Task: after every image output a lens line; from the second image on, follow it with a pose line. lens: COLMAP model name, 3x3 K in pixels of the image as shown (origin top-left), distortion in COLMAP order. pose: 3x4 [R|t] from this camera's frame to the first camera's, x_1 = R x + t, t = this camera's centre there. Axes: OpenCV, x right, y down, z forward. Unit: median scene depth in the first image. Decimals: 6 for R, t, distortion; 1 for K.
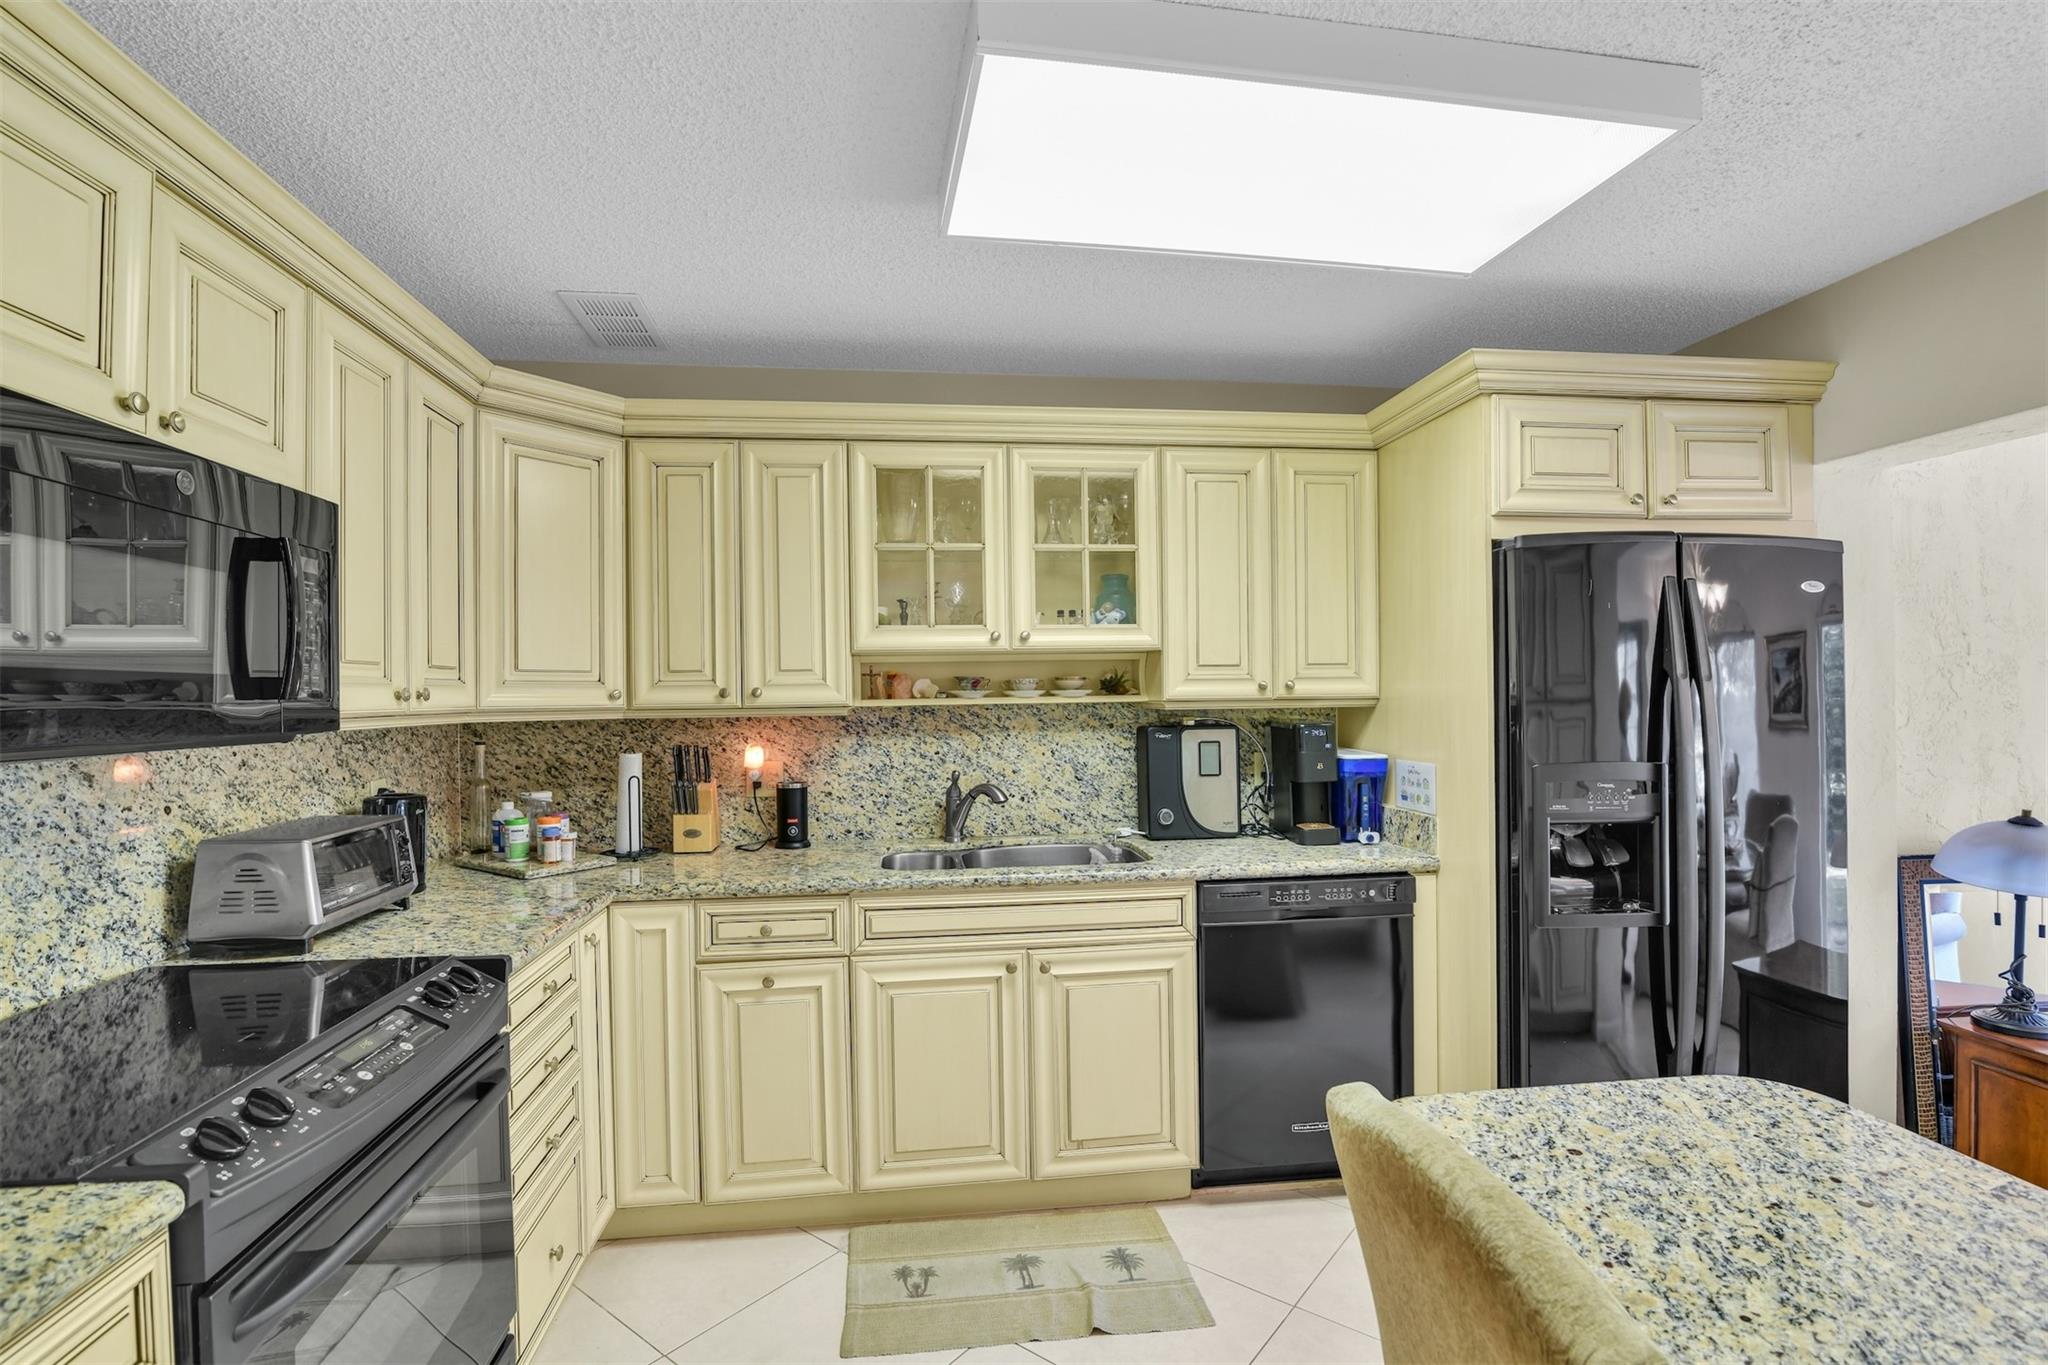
lens RADIAL K [[982.3, 0, 1026.8], [0, 982.3, 696.5], [0, 0, 1]] dist [-0.004563, -0.000909]
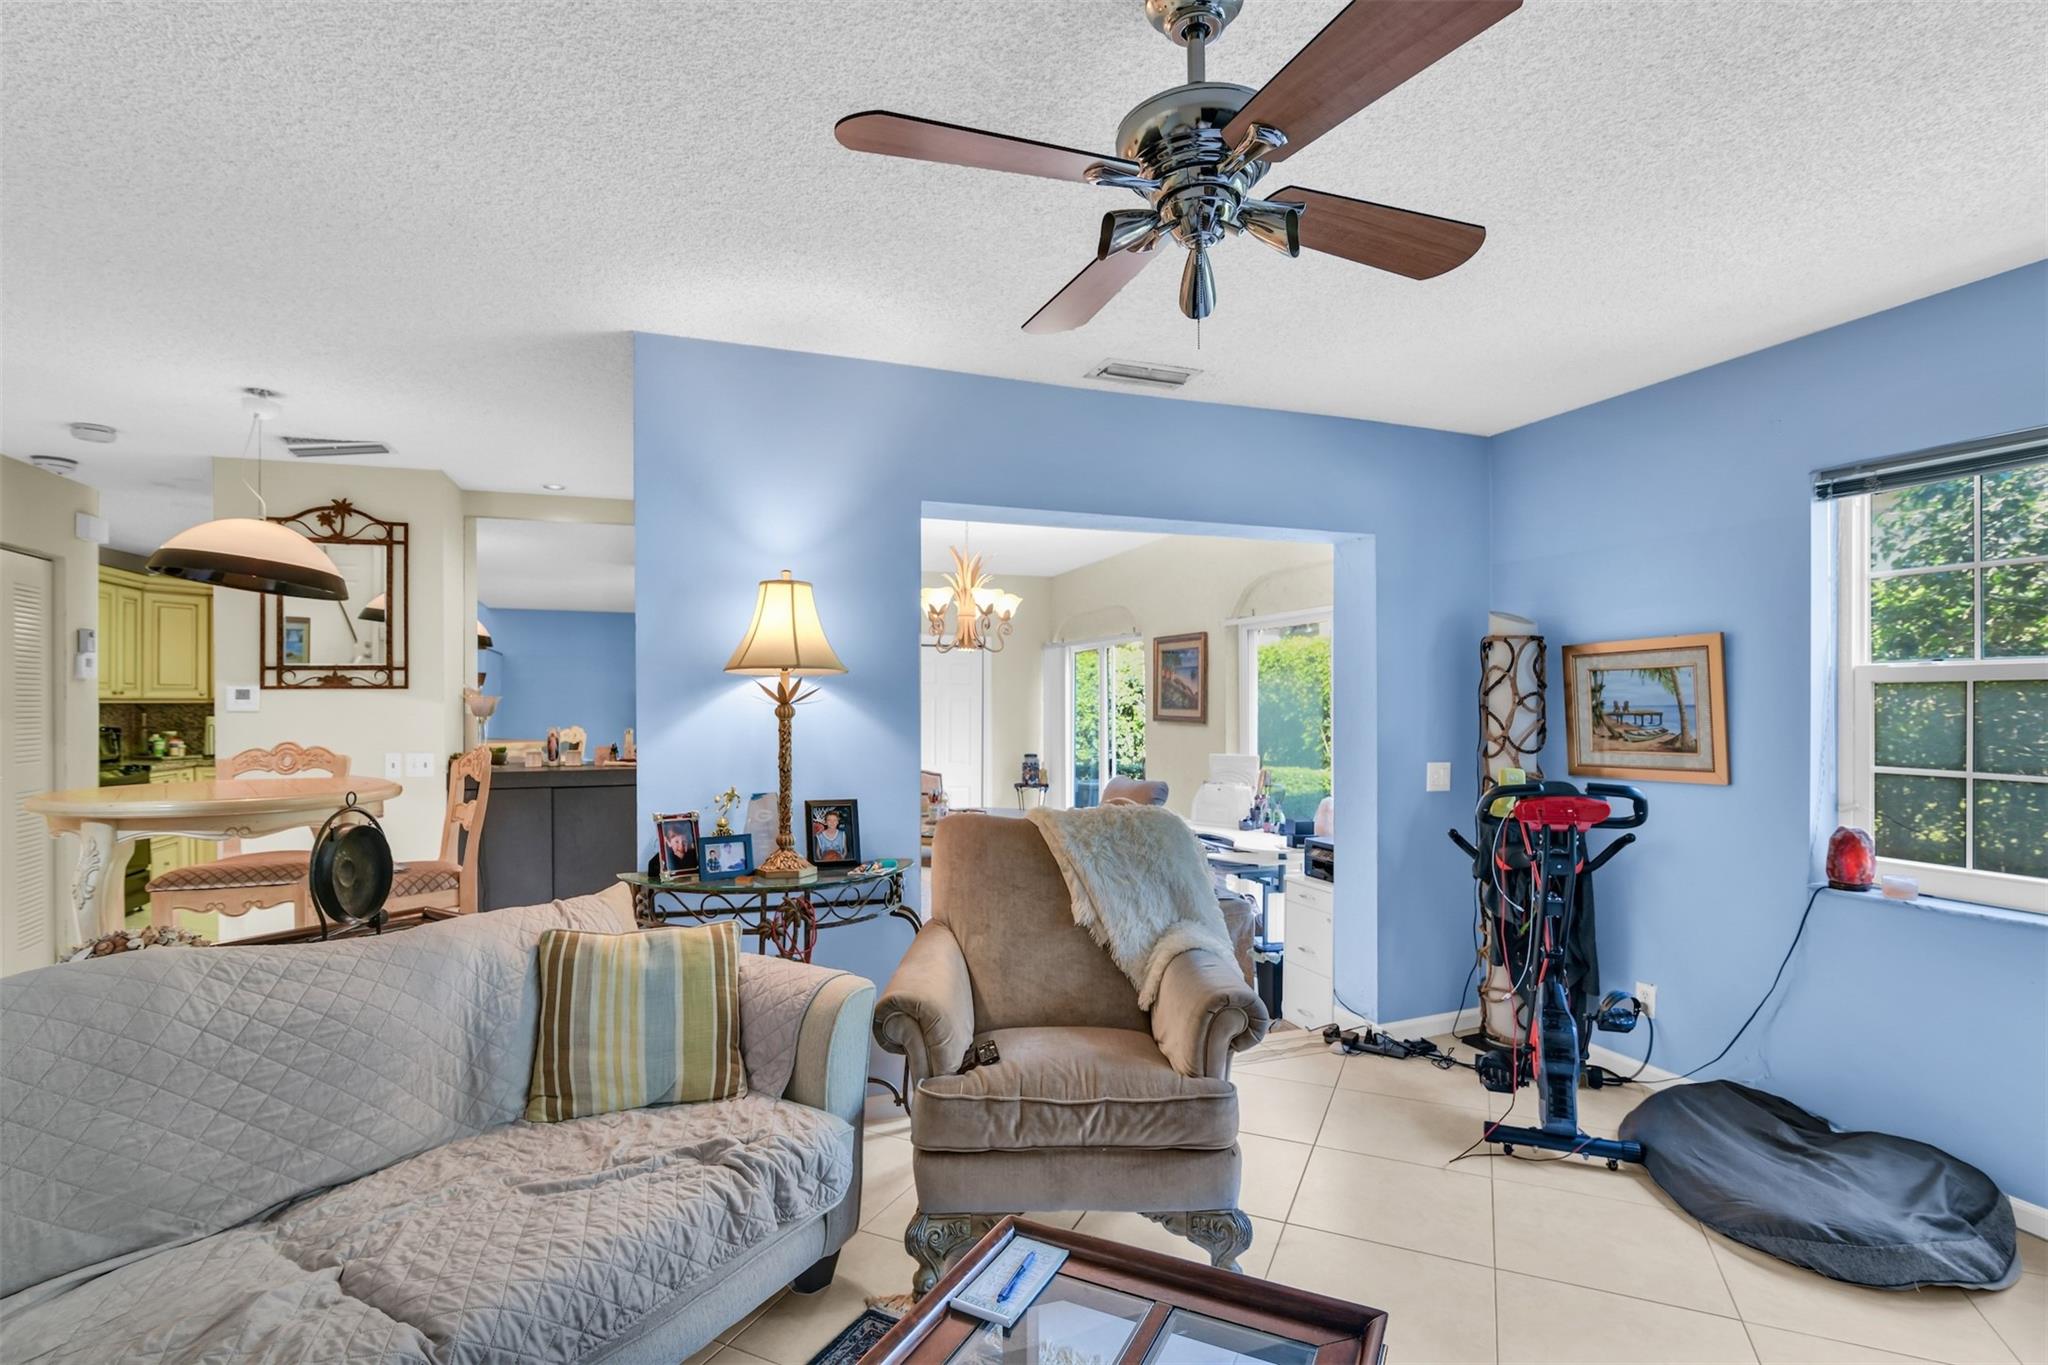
lens RADIAL K [[982.3, 0, 1026.8], [0, 982.3, 696.5], [0, 0, 1]] dist [-0.004563, -0.000909]
pose [[0.975294, 0.008793, 0.220735, 1.175243], [-0.008214, 0.999960, -0.003537, -0.003416], [-0.220757, 0.001637, 0.975327, -2.084203]]
